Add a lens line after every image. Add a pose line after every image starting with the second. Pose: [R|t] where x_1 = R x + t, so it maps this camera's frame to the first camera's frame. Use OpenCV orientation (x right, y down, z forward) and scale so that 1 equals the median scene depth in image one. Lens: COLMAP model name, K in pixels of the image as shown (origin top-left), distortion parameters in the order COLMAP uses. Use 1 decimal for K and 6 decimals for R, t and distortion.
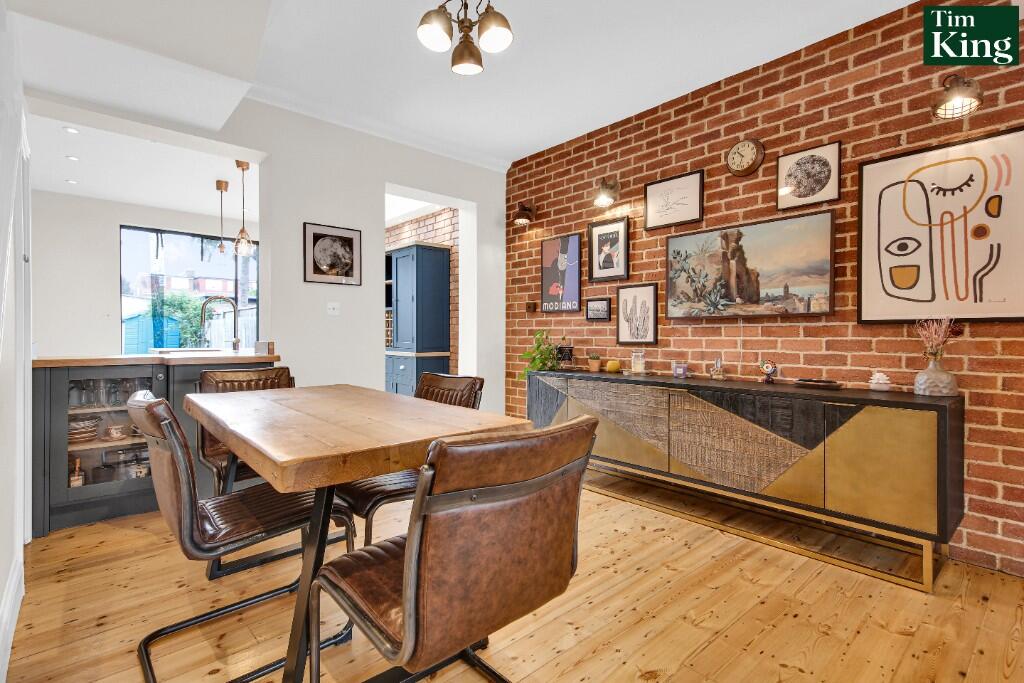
lens RADIAL K [[489.4, 0, 516.7], [0, 489.4, 338.3], [0, 0, 1]] dist [0.016932, 0.000176]
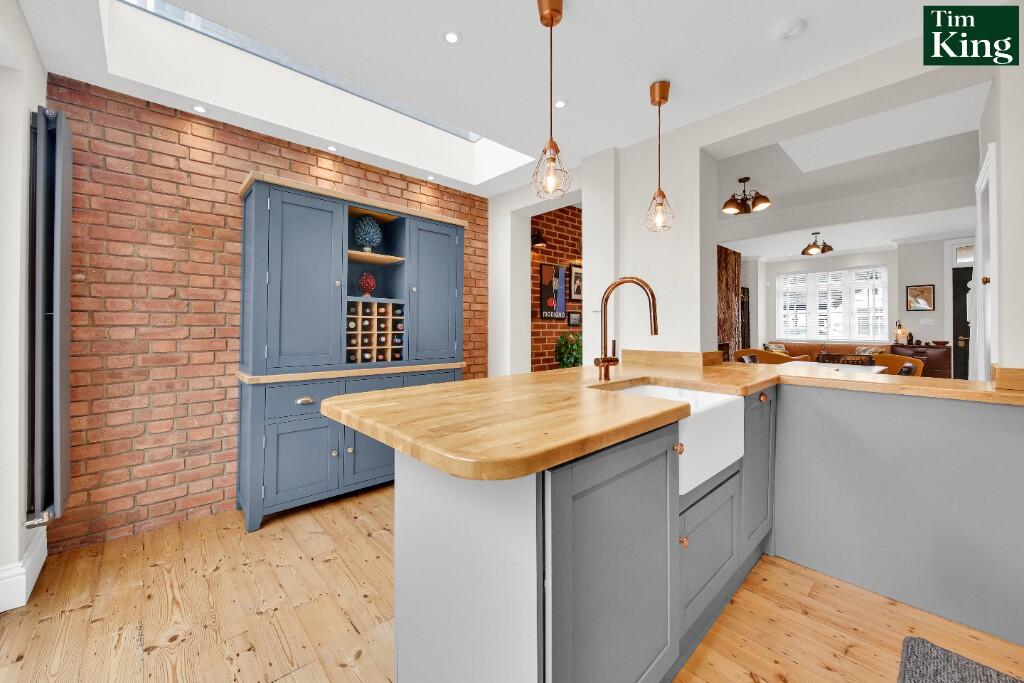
lens RADIAL K [[388.1, 0, 510.5], [0, 388.1, 323.4], [0, 0, 1]] dist [0.003608, -0.000326]
pose [[-0.013168, -0.001166, 0.999913, -1.336450], [0.002682, 0.999996, 0.001202, -0.055393], [-0.999910, 0.002698, -0.013164, 1.486361]]
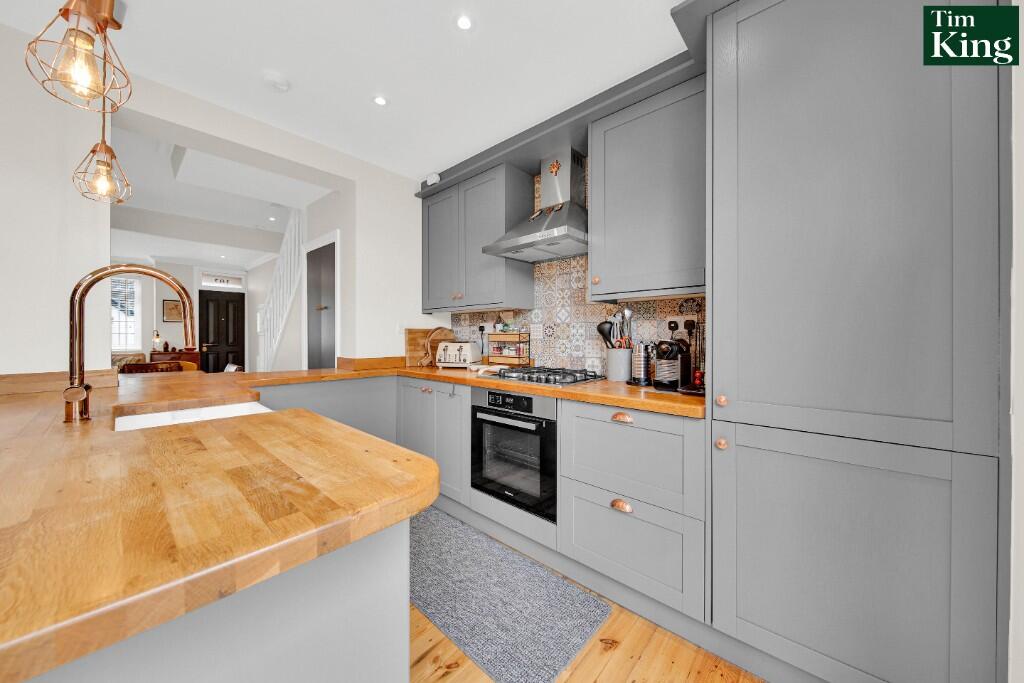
lens RADIAL K [[353.3, 0, 515.0], [0, 353.3, 336.3], [0, 0, 1]] dist [0.004392, -0.000882]
pose [[-0.992990, -0.010297, -0.117748, -1.123447], [-0.010600, 0.999942, 0.001942, -0.053668], [0.117722, 0.003176, -0.993042, 1.707424]]
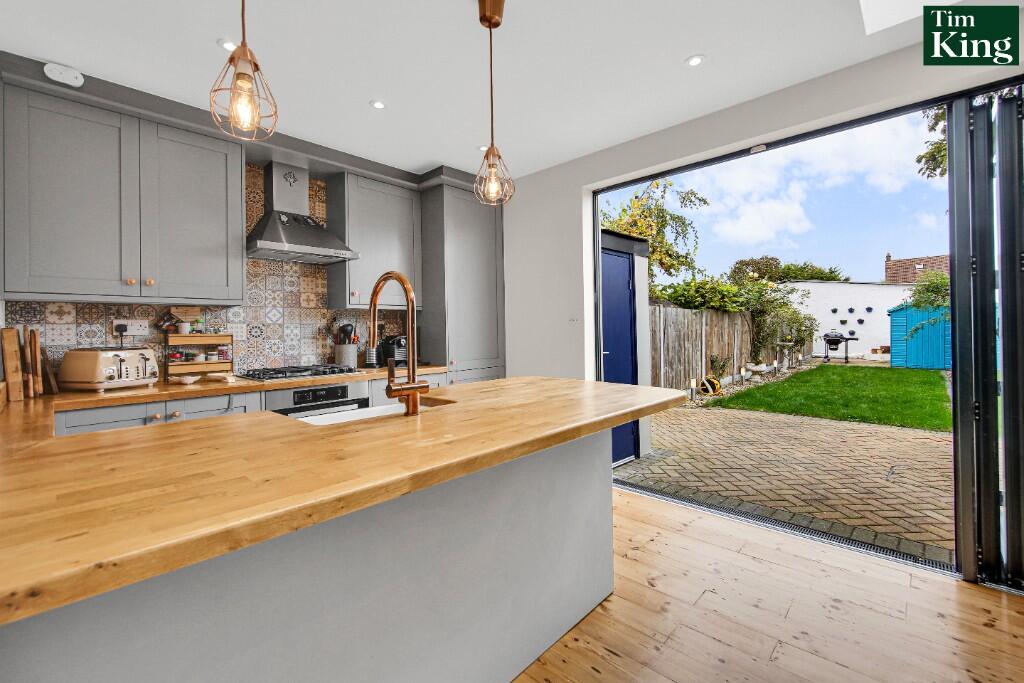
lens RADIAL K [[446.3, 0, 520.7], [0, 446.3, 326.0], [0, 0, 1]] dist [0.022520, 0.000574]
pose [[0.100047, -0.019696, -0.994788, -0.295952], [0.012248, 0.999753, -0.018563, -0.051681], [0.994907, -0.010327, 0.100263, 1.404521]]
